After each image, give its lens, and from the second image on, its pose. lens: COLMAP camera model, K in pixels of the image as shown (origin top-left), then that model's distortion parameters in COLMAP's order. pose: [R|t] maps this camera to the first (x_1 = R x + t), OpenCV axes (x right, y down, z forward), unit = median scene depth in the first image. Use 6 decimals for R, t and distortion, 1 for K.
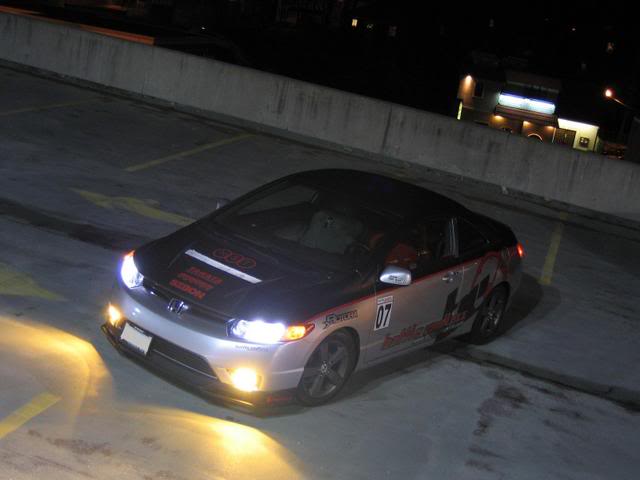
lens RADIAL K [[1040.9, 0, 320.0], [0, 1040.9, 240.0], [0, 0, 1]] dist [-0.142024, 0.073902]
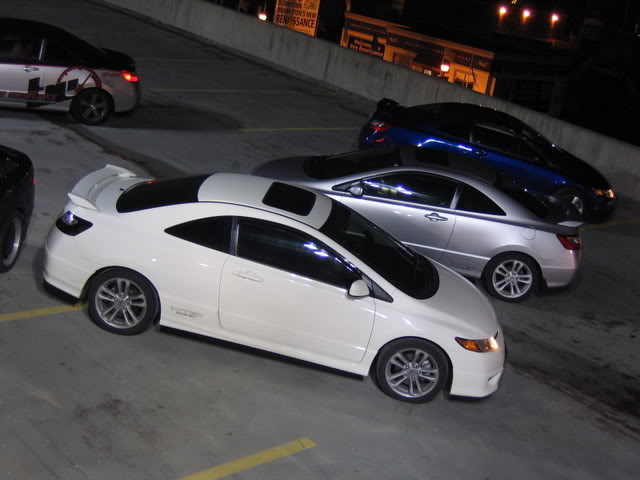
lens RADIAL K [[1040.9, 0, 320.0], [0, 1040.9, 240.0], [0, 0, 1]] dist [-0.142024, 0.073902]
pose [[0.890711, 0.118857, -0.438755, 0.666408], [-0.136541, 0.990595, -0.008843, 0.132314], [0.433578, 0.067785, 0.898563, -0.182514]]
